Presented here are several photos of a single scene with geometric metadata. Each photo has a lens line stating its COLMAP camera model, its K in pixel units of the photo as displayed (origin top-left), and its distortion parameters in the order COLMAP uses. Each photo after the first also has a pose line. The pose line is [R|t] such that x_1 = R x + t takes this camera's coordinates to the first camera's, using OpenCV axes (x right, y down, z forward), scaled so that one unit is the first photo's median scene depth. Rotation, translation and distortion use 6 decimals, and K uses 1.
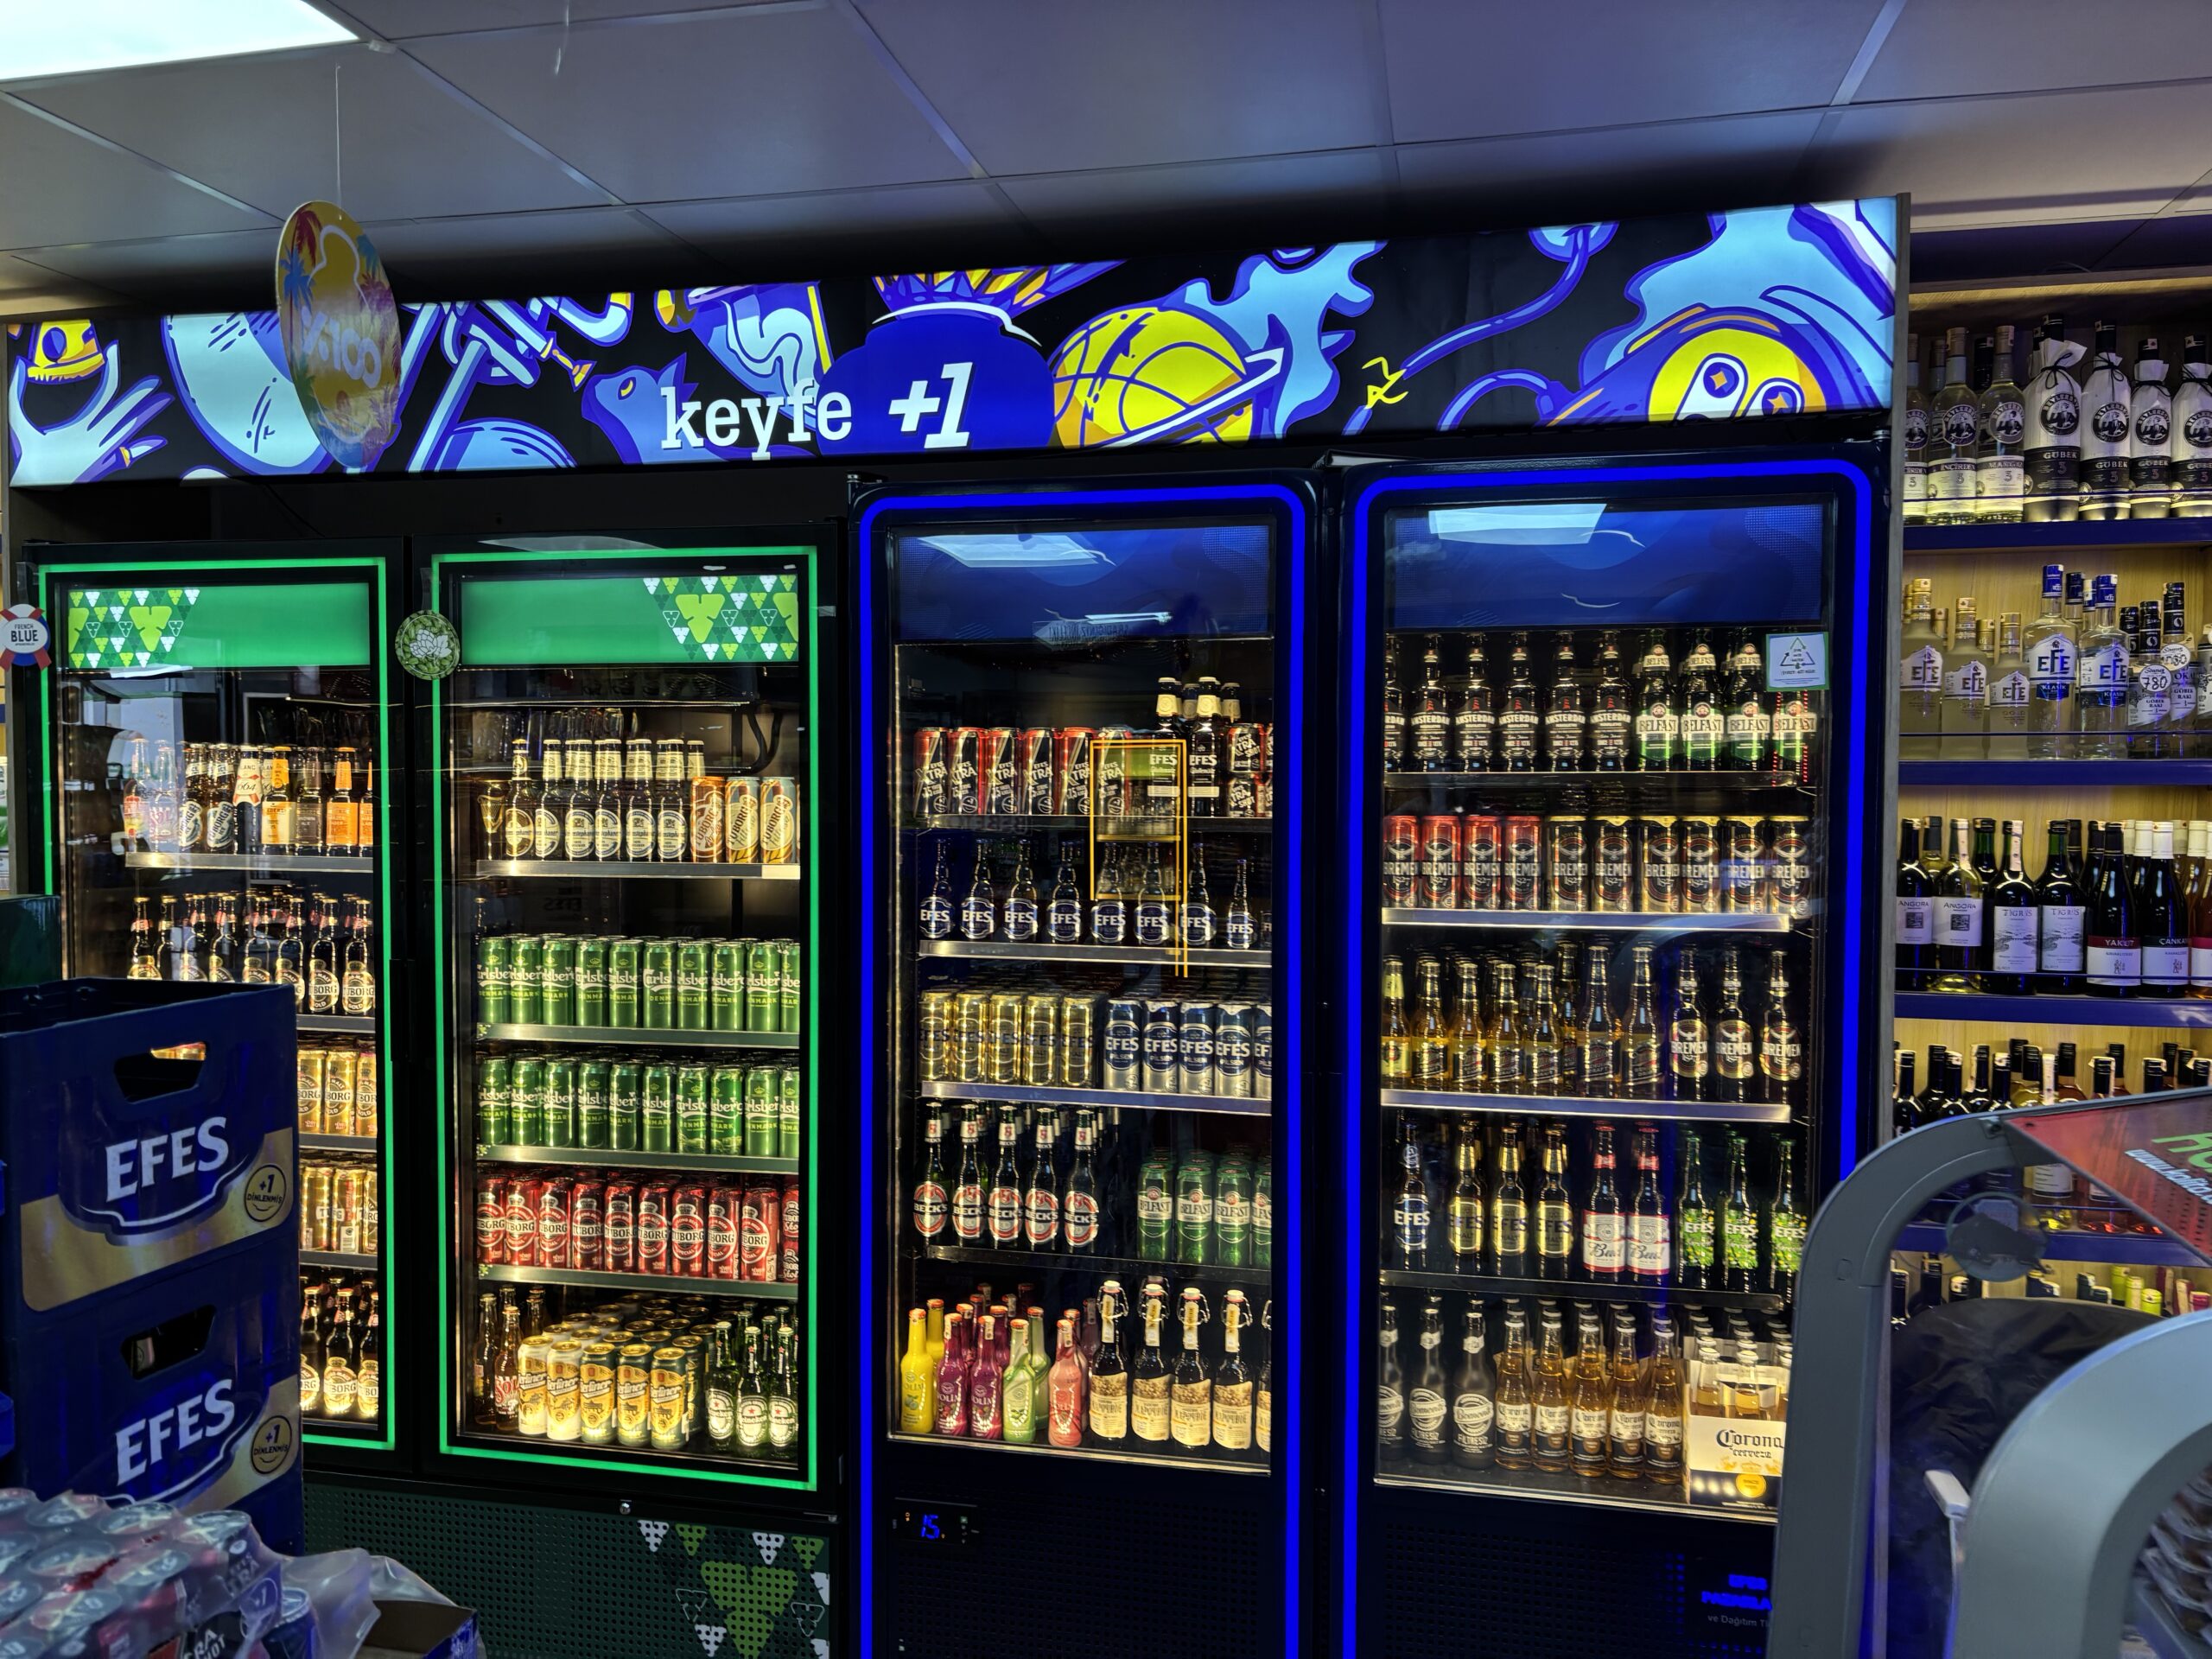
lens RADIAL K [[1655.7, 0, 1070.7], [0, 1655.7, 836.3], [0, 0, 1]] dist [0.041210, -0.052251]
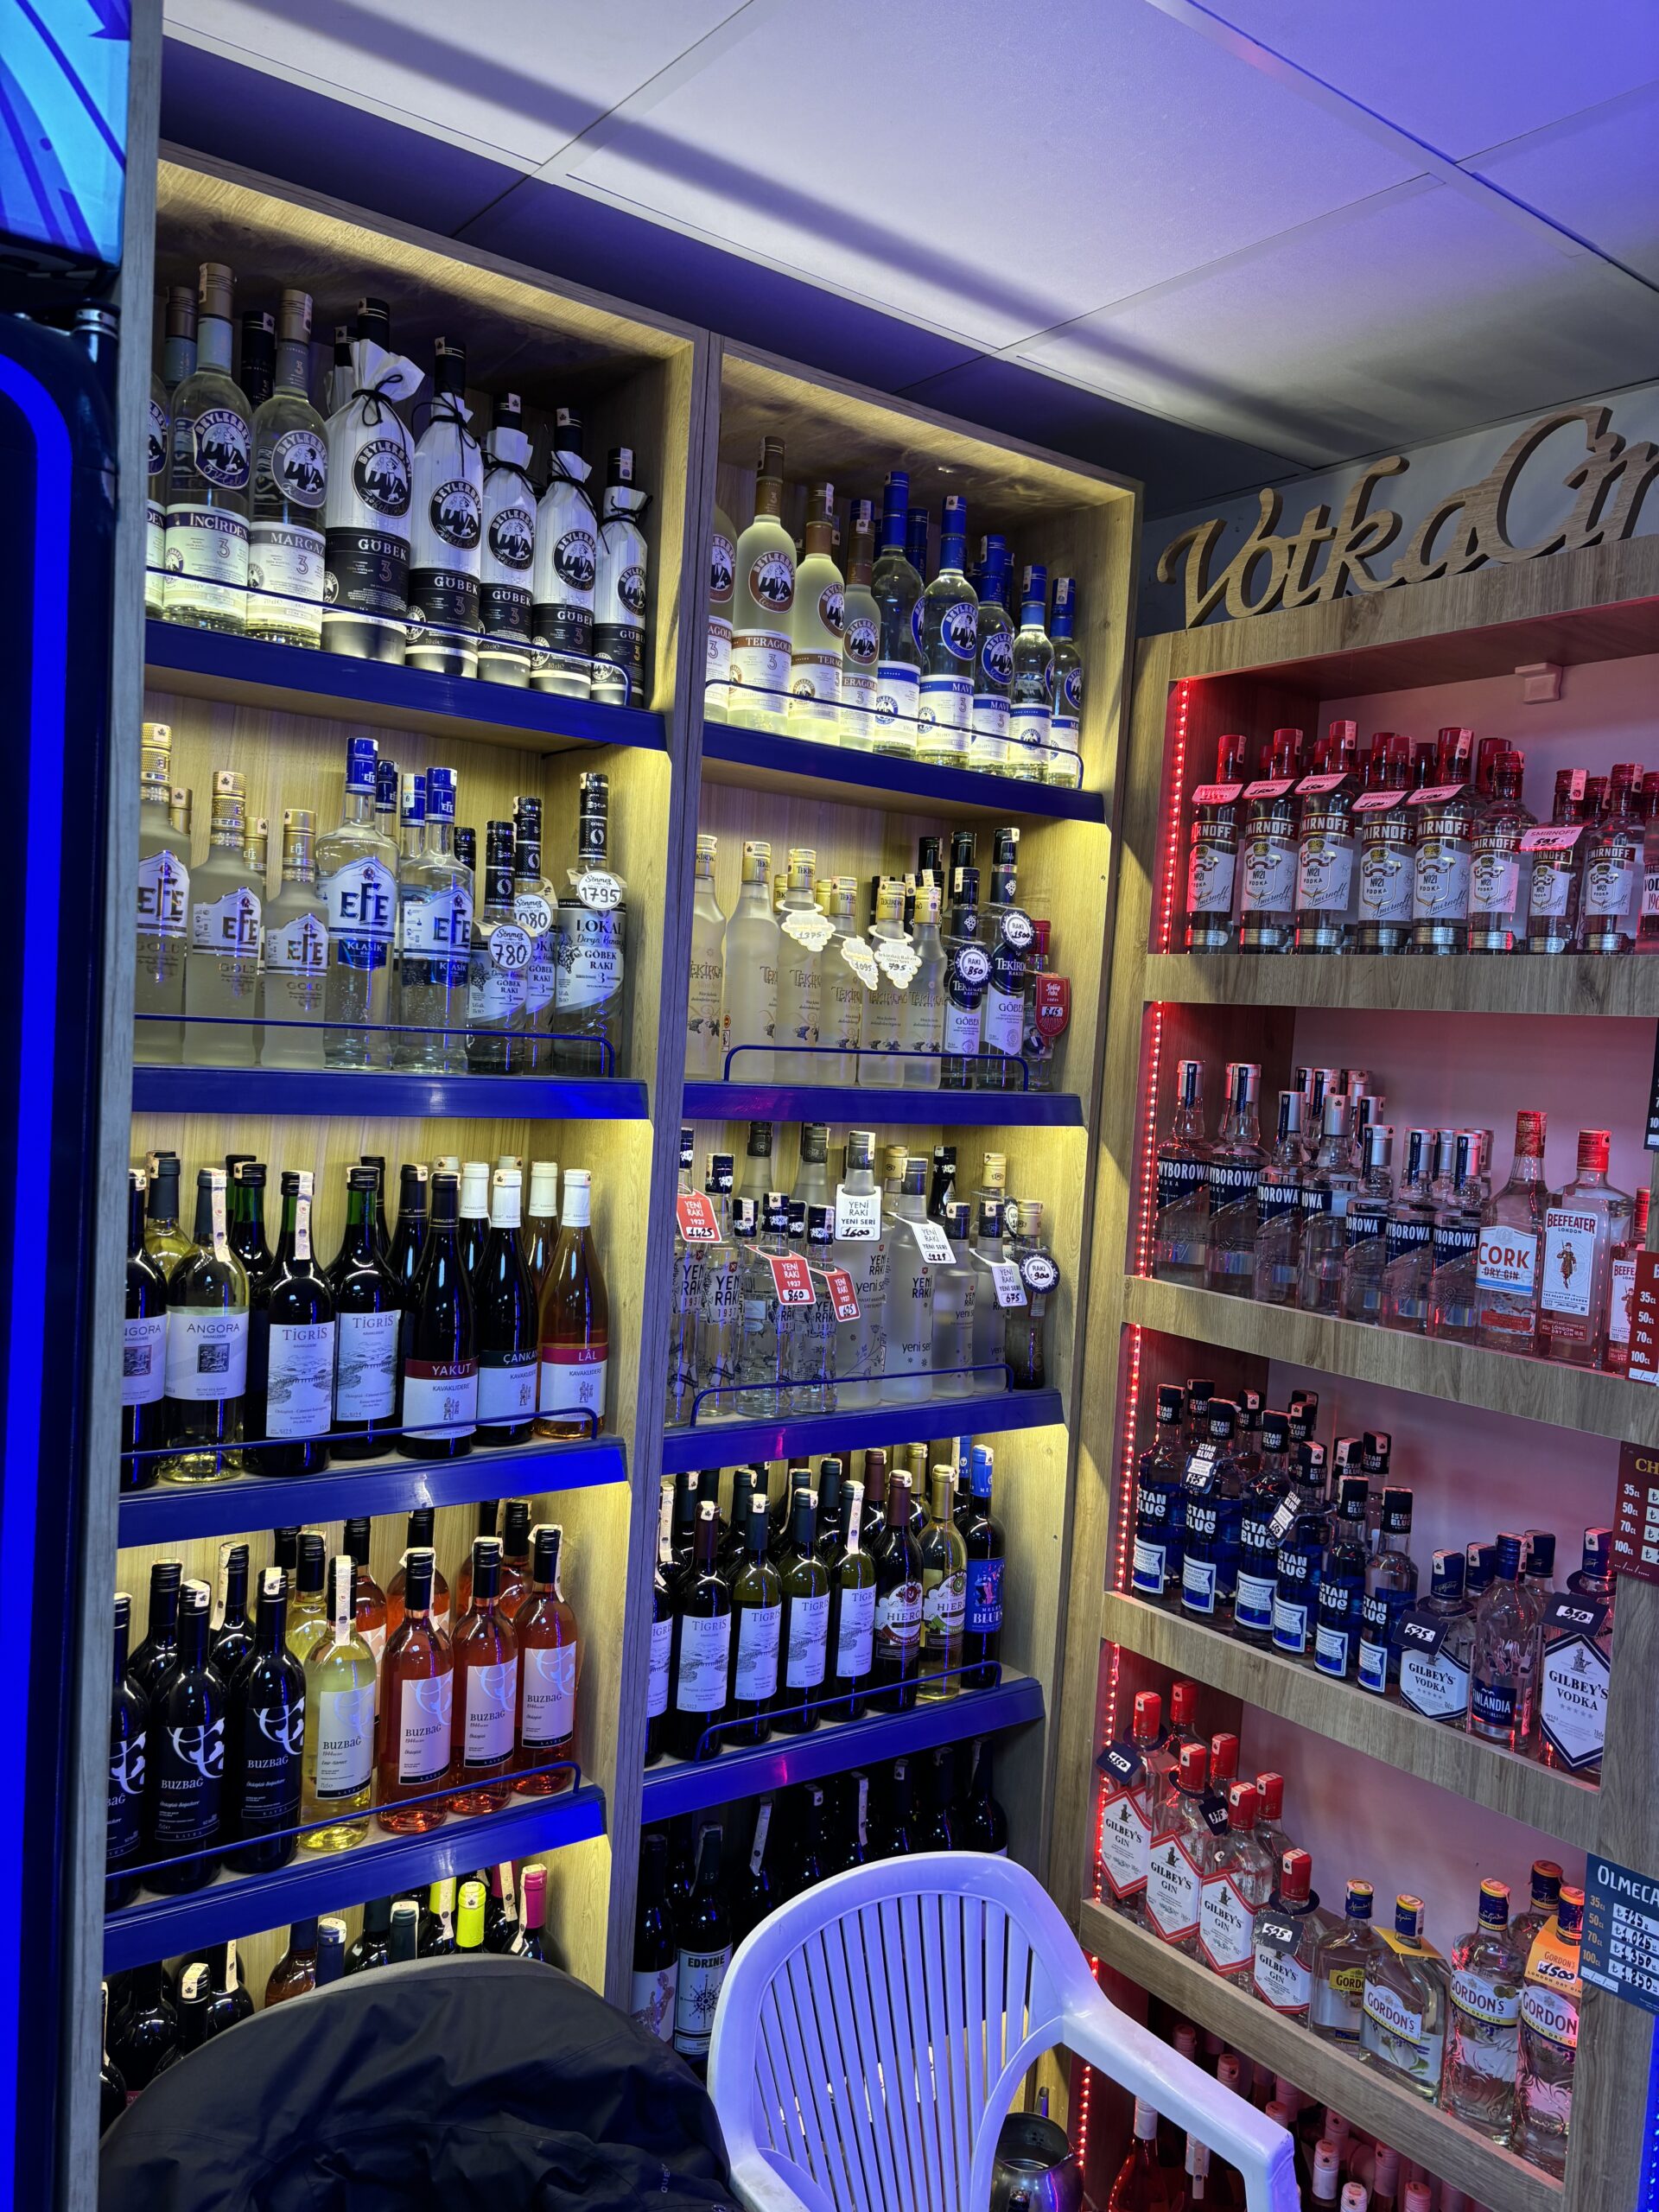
lens RADIAL K [[1687.3, 0, 831.9], [0, 1687.3, 1125.0], [0, 0, 1]] dist [0.033467, -0.037434]
pose [[0.636216, -0.008763, 0.771461, 0.231278], [-0.028040, 0.999012, 0.034473, -0.051505], [-0.771001, -0.043564, 0.635342, 0.488300]]
